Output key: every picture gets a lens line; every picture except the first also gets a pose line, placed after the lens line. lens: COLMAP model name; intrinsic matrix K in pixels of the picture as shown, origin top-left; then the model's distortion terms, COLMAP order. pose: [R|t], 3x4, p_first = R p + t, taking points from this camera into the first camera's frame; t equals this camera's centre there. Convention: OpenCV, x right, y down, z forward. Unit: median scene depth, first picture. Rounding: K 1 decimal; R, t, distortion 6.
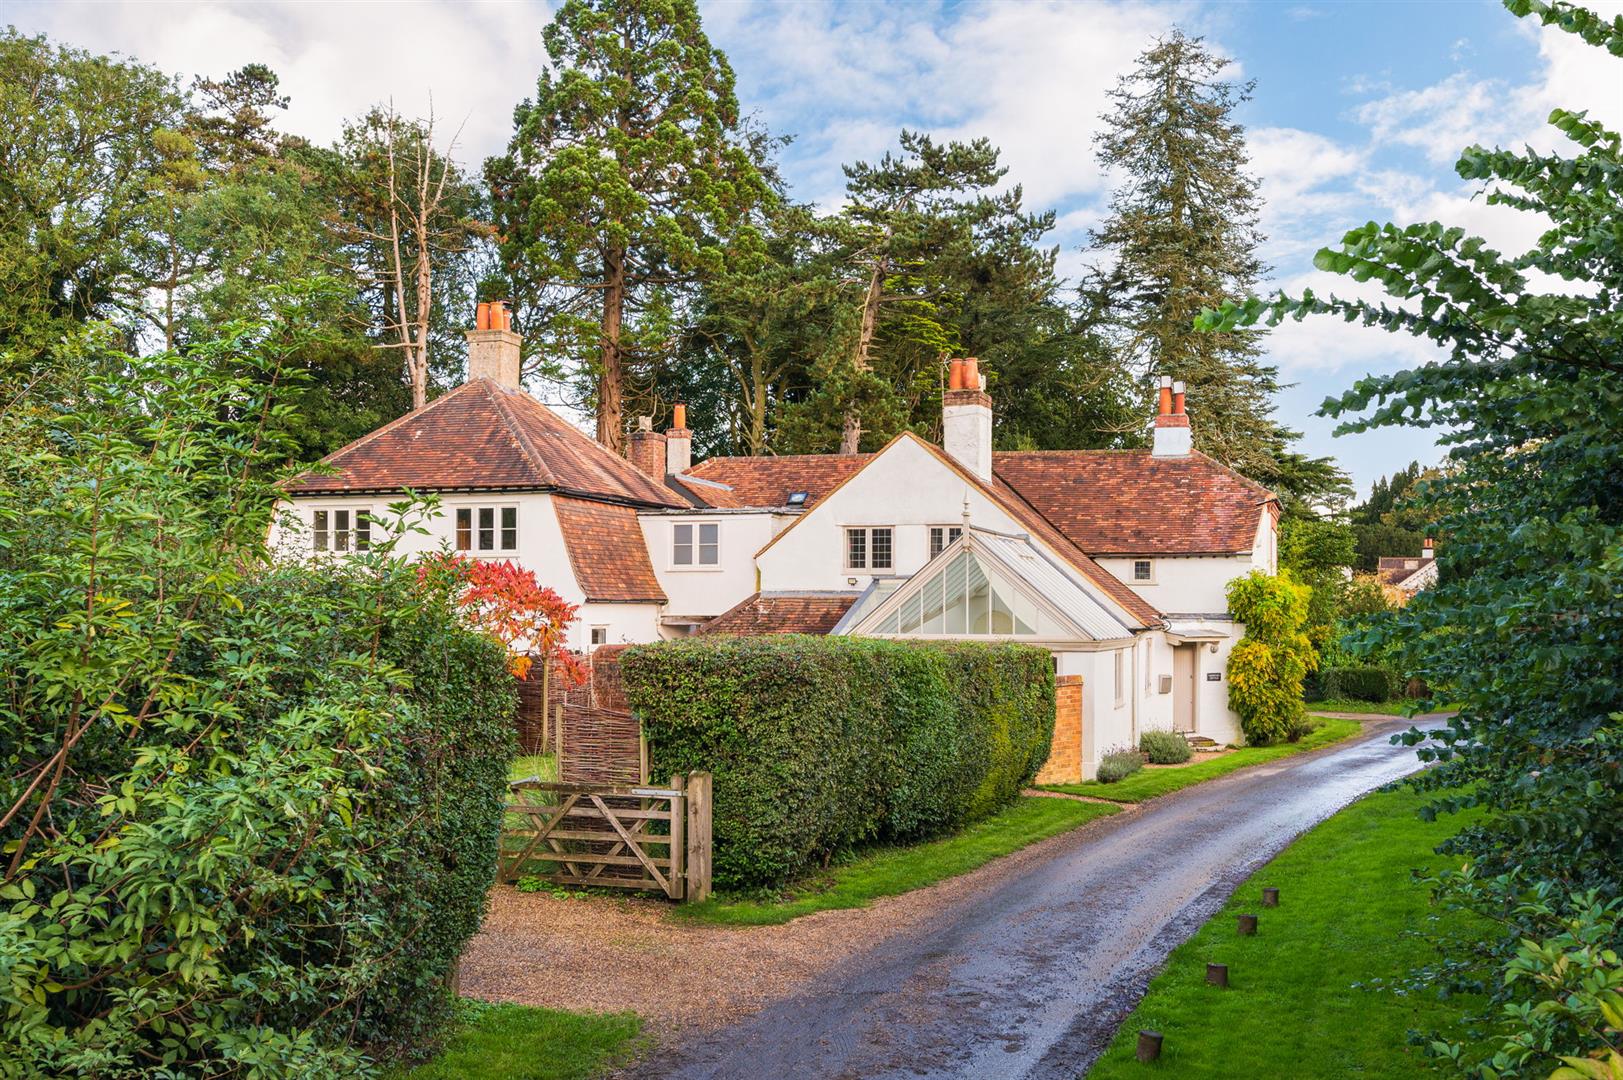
lens RADIAL K [[1600.1, 0, 894.0], [0, 1600.1, 540.0], [0, 0, 1]] dist [-0.001299, 0.001937]
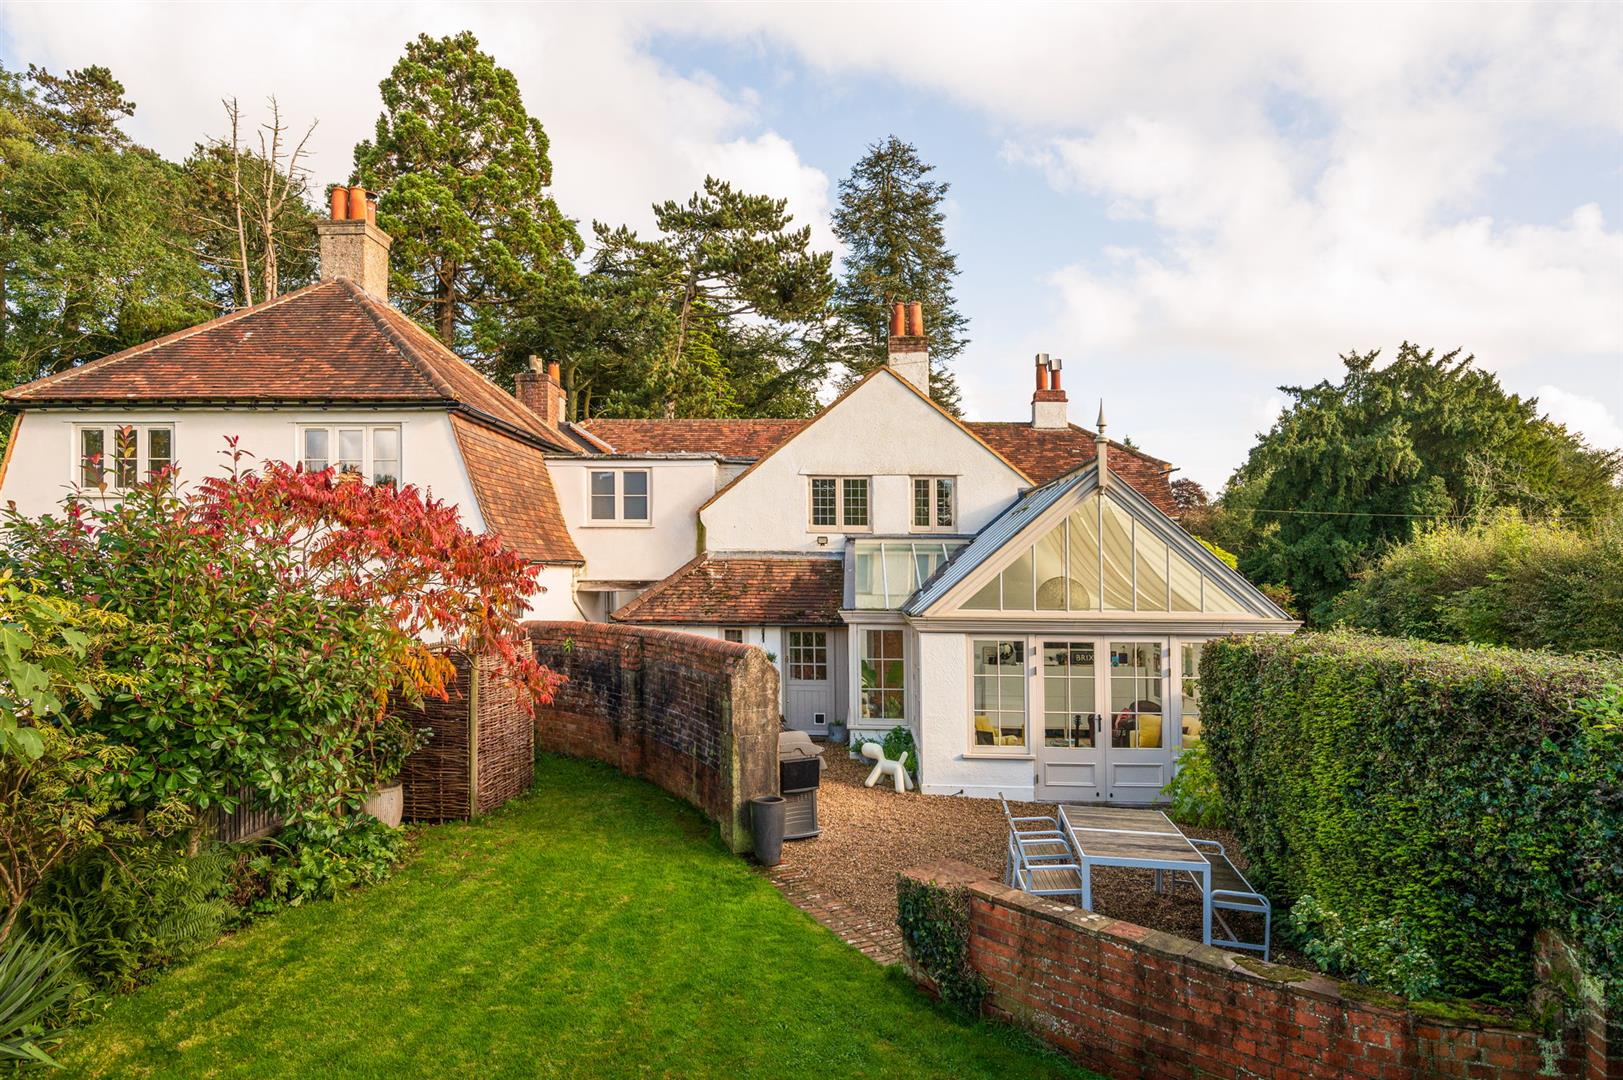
lens RADIAL K [[920.4, 0, 802.7], [0, 920.4, 572.9], [0, 0, 1]] dist [0.000239, -0.000915]
pose [[0.973743, 0.004788, 0.227601, -0.127578], [-0.014727, 0.999009, 0.041991, 0.019746], [-0.227175, -0.044241, 0.972849, 0.464038]]
